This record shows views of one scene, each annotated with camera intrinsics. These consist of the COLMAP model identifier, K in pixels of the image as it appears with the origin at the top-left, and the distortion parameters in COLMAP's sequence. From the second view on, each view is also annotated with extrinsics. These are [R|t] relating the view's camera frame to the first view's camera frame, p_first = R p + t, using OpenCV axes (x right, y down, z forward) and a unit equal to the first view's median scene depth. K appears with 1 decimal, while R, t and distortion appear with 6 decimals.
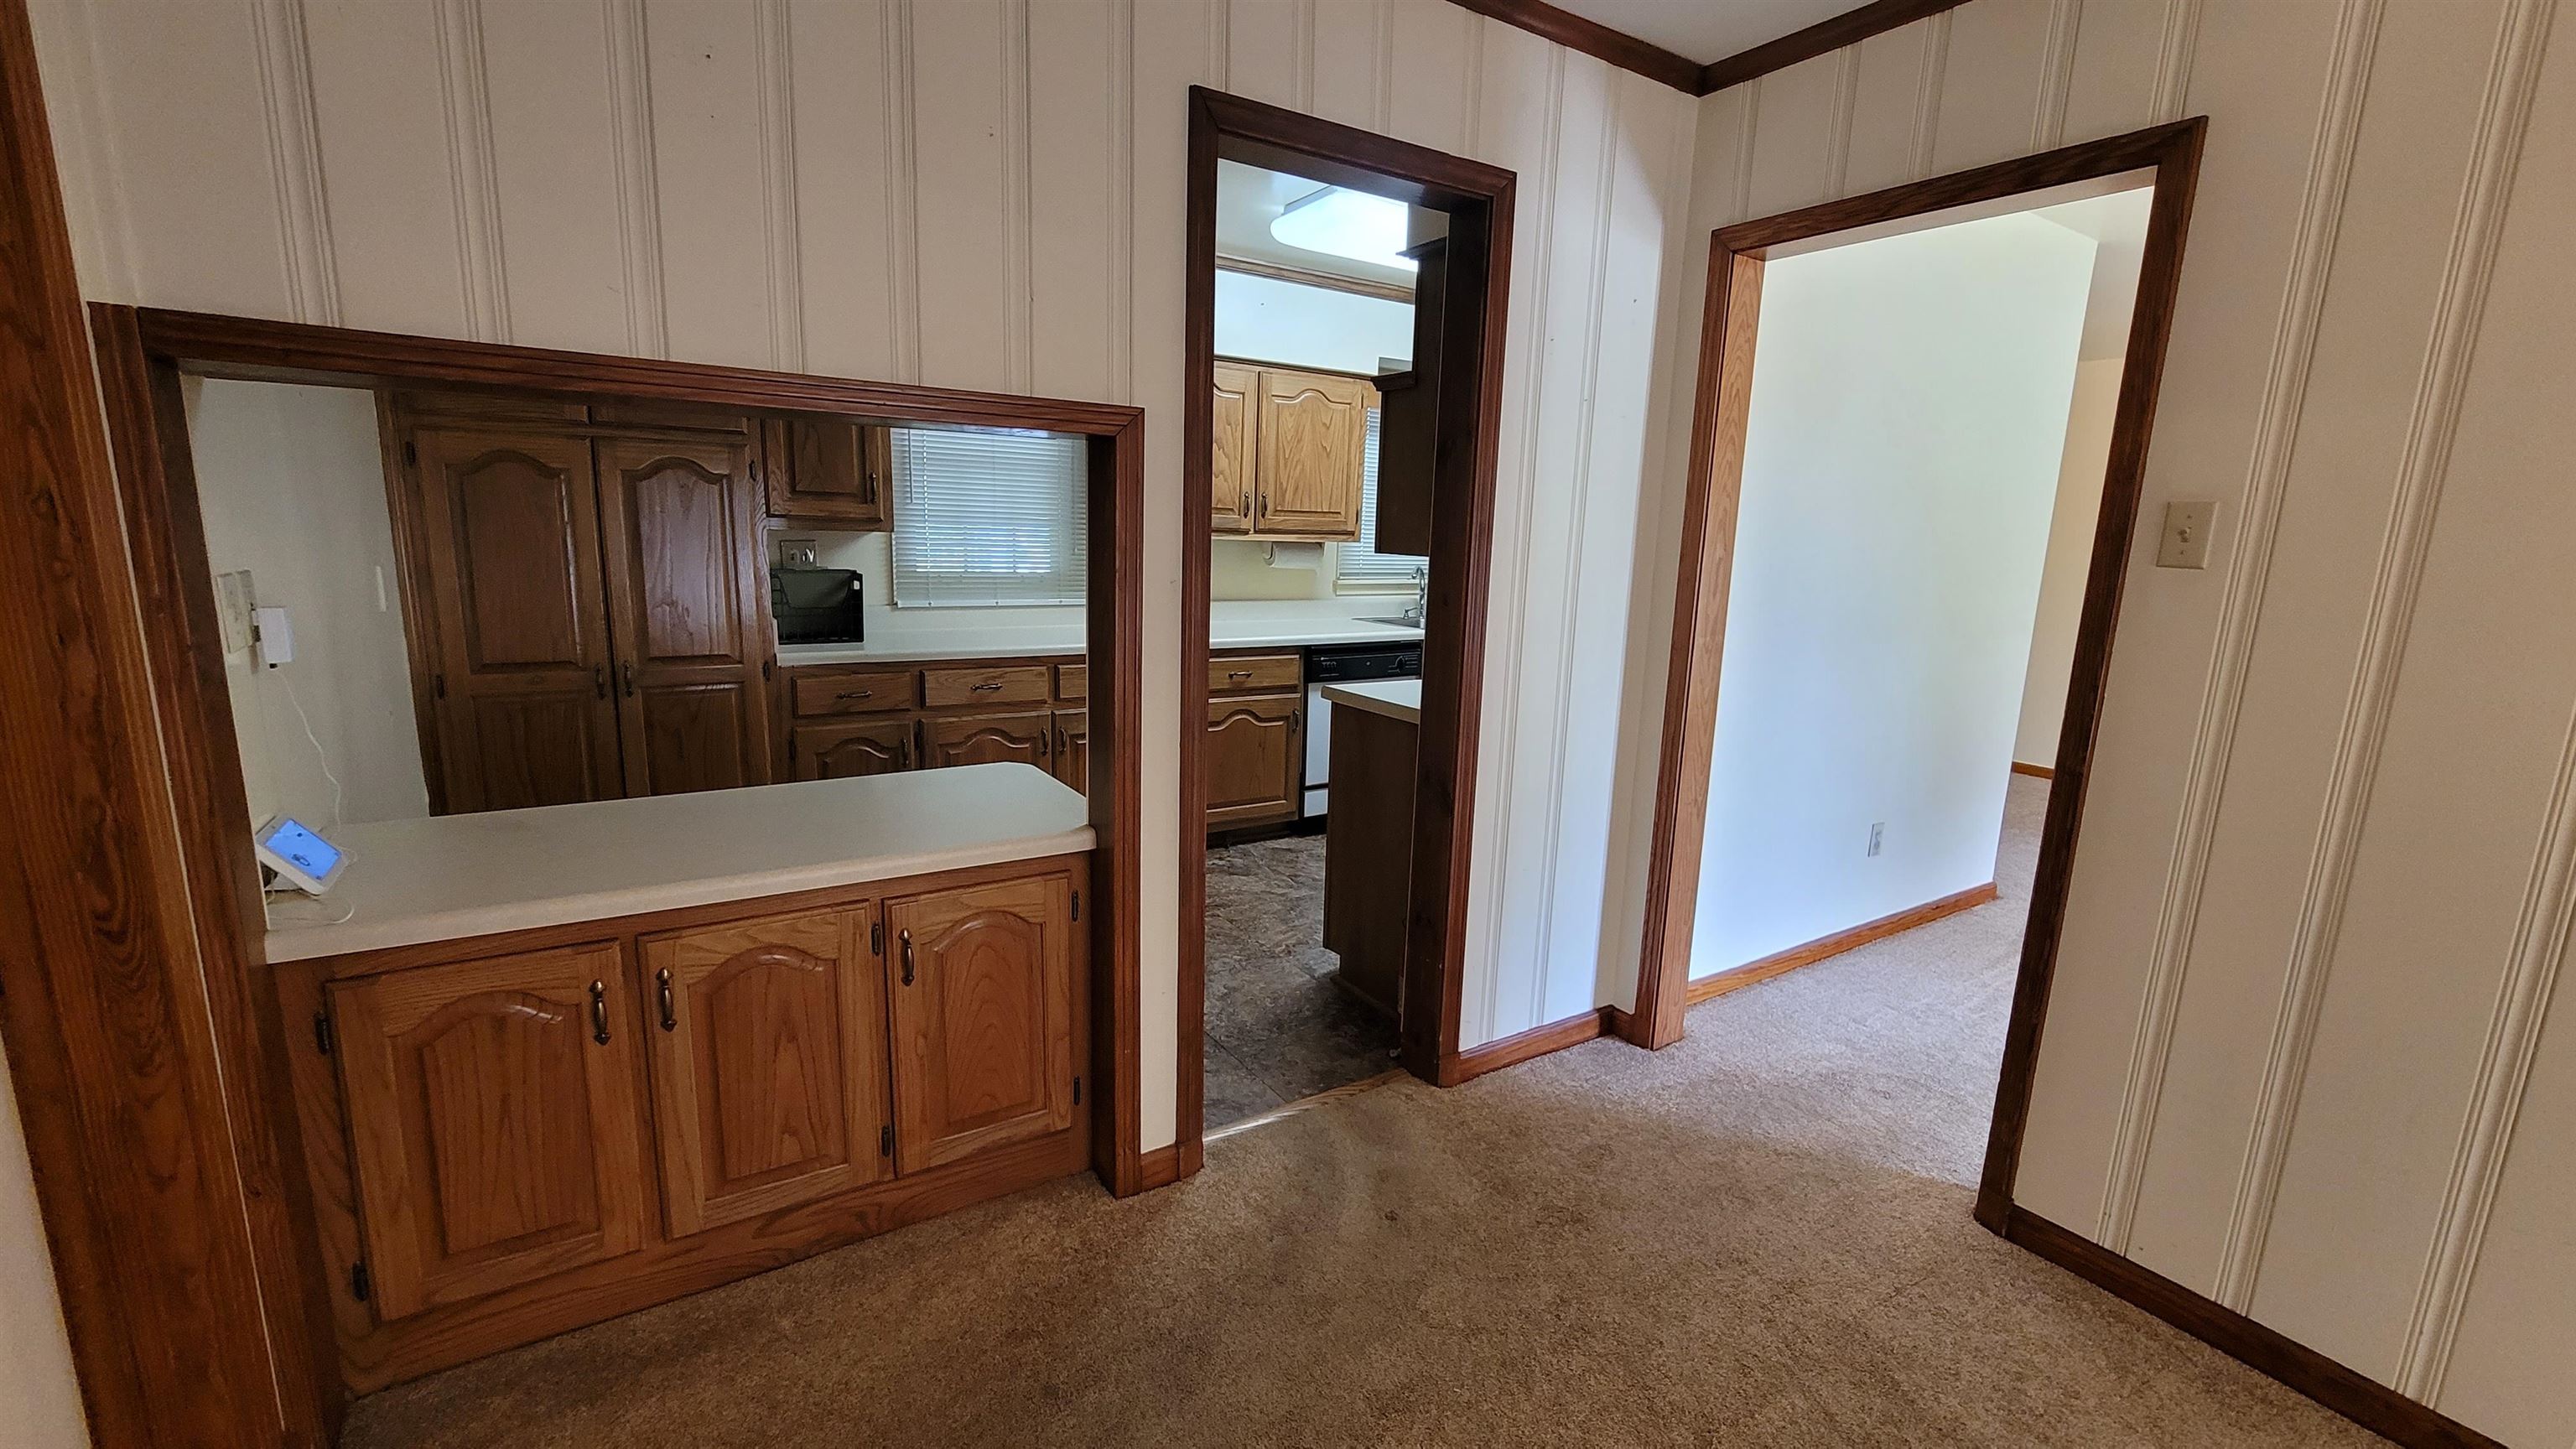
lens RADIAL K [[1058.4, 0, 1281.6], [0, 1058.4, 722.9], [0, 0, 1]] dist [-0.002851, 0.000231]
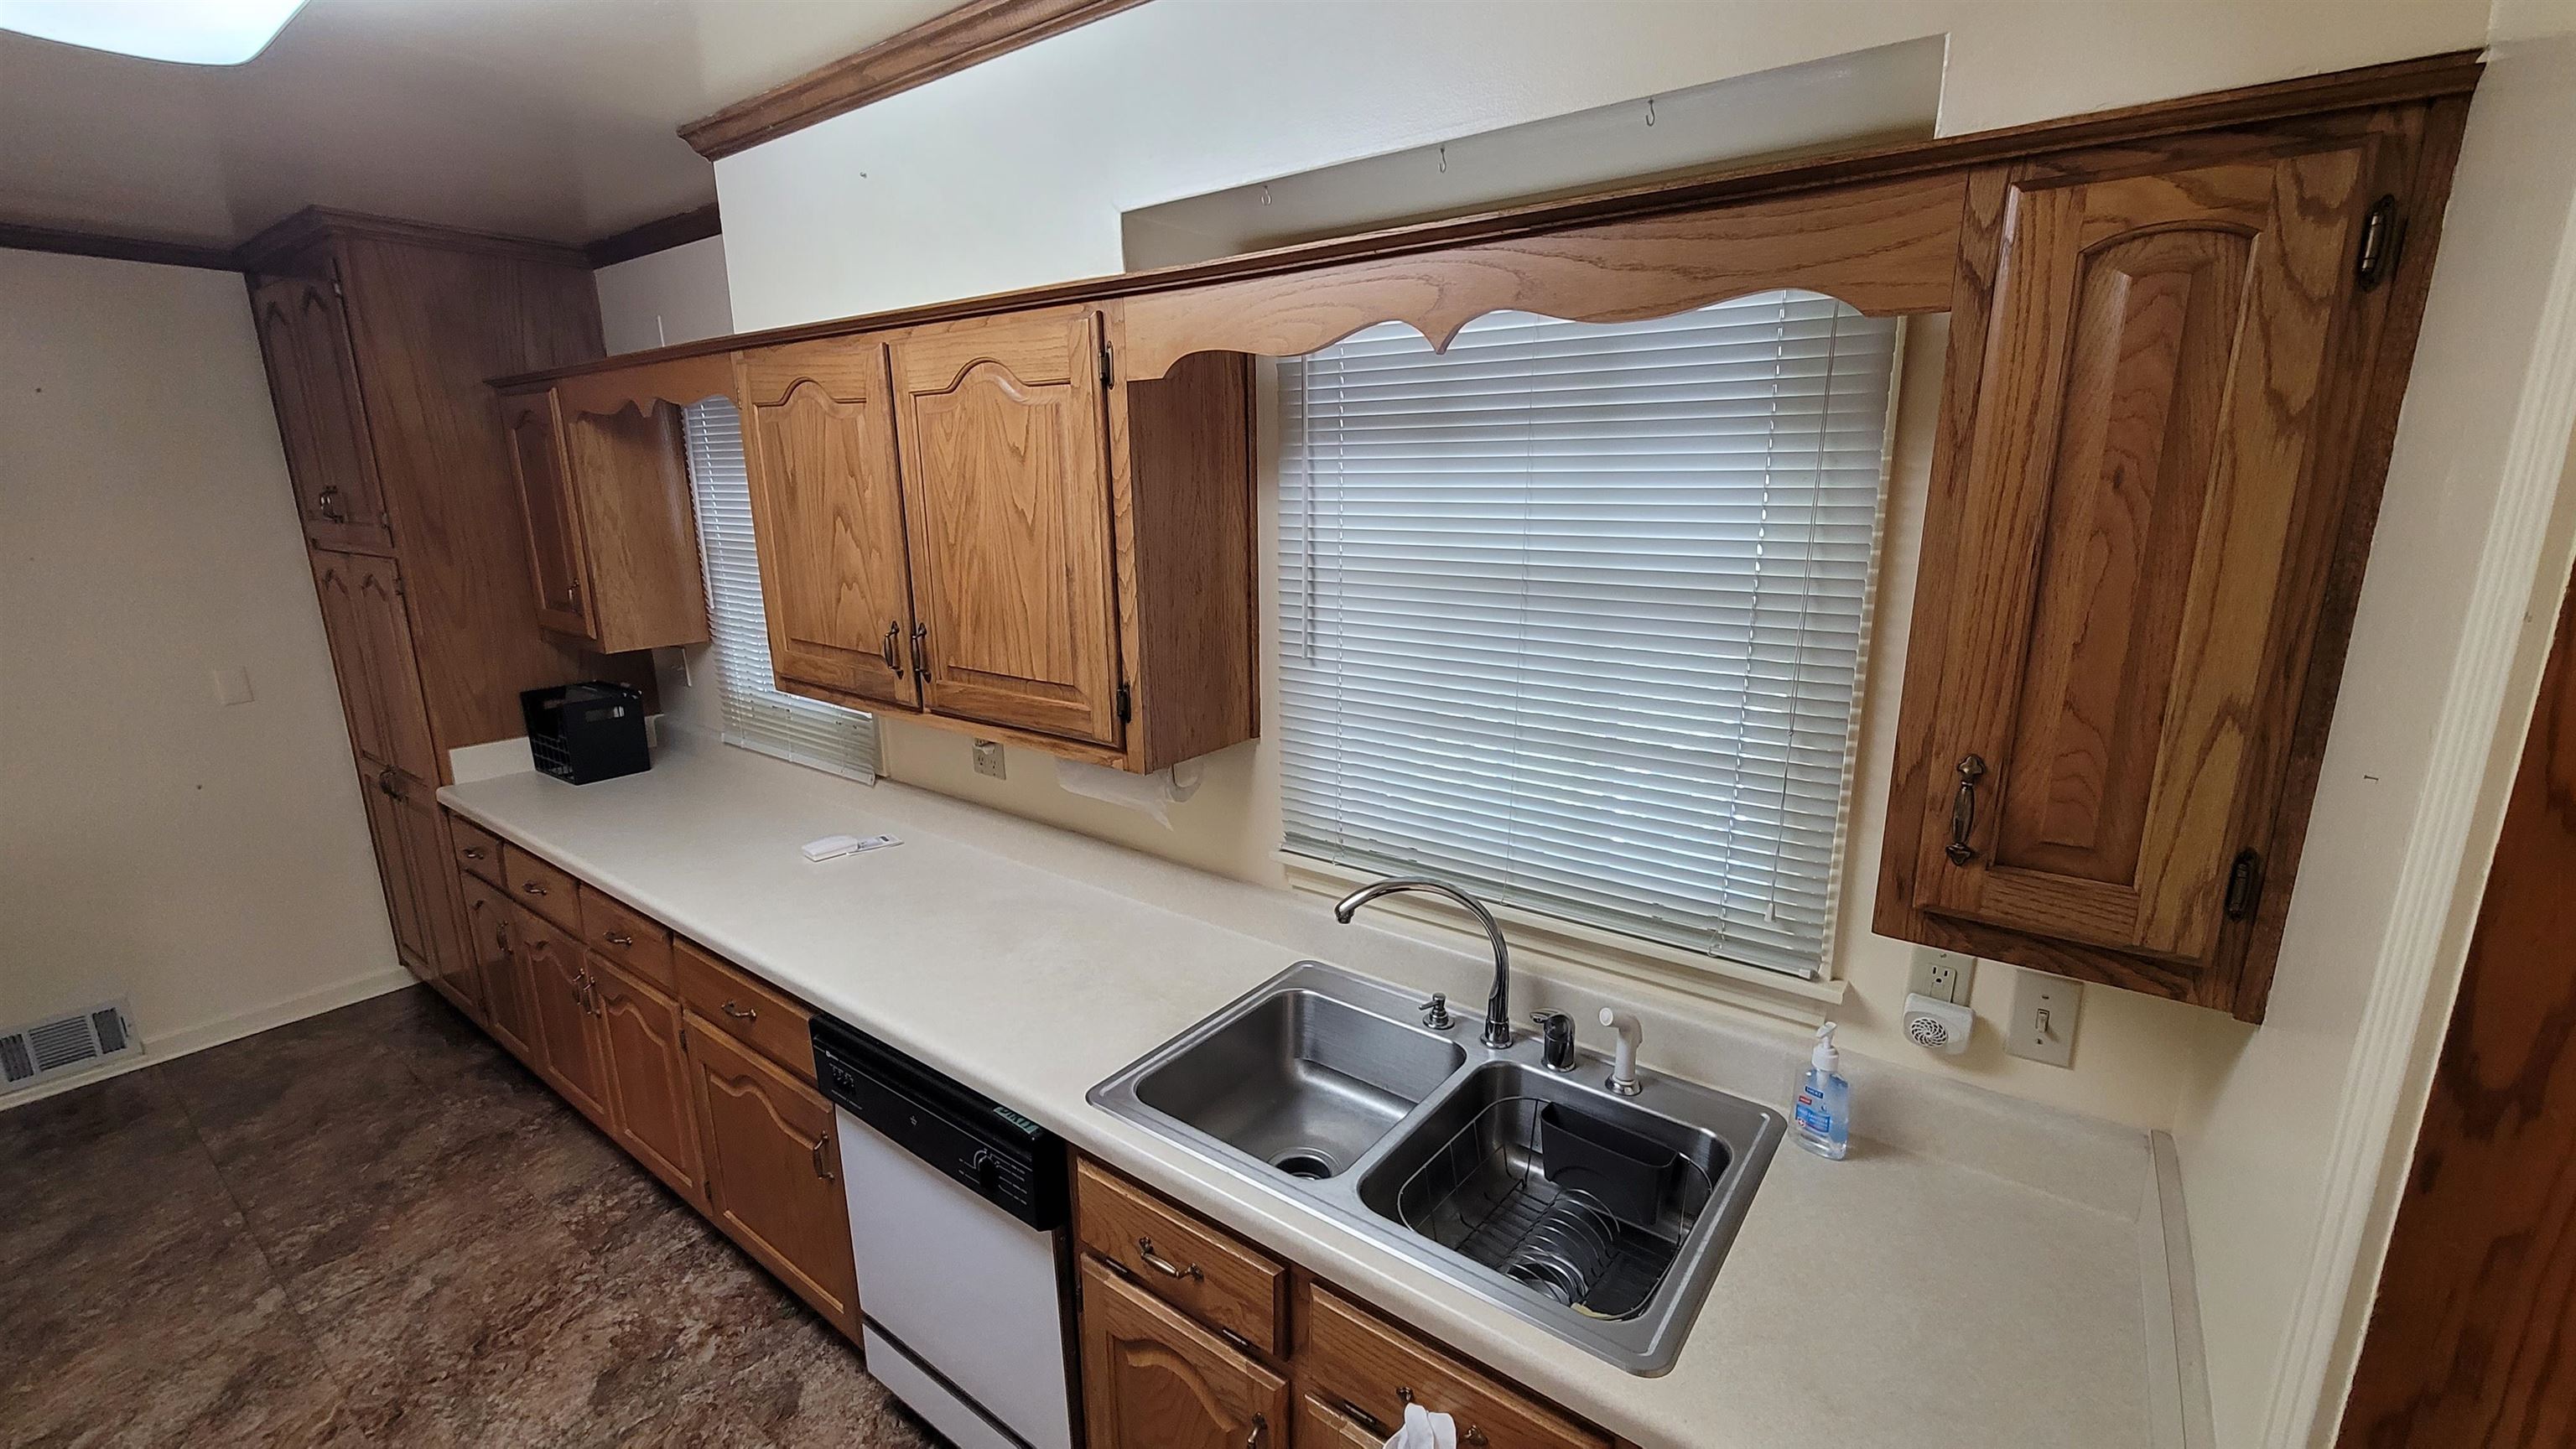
lens RADIAL K [[1058.4, 0, 1291.2], [0, 1058.4, 727.3], [0, 0, 1]] dist [-0.002851, 0.000231]
pose [[0.357403, 0.185341, -0.915375, 0.430973], [-0.153049, 0.978485, 0.138362, -0.256661], [0.921324, 0.090646, 0.378080, 0.970015]]
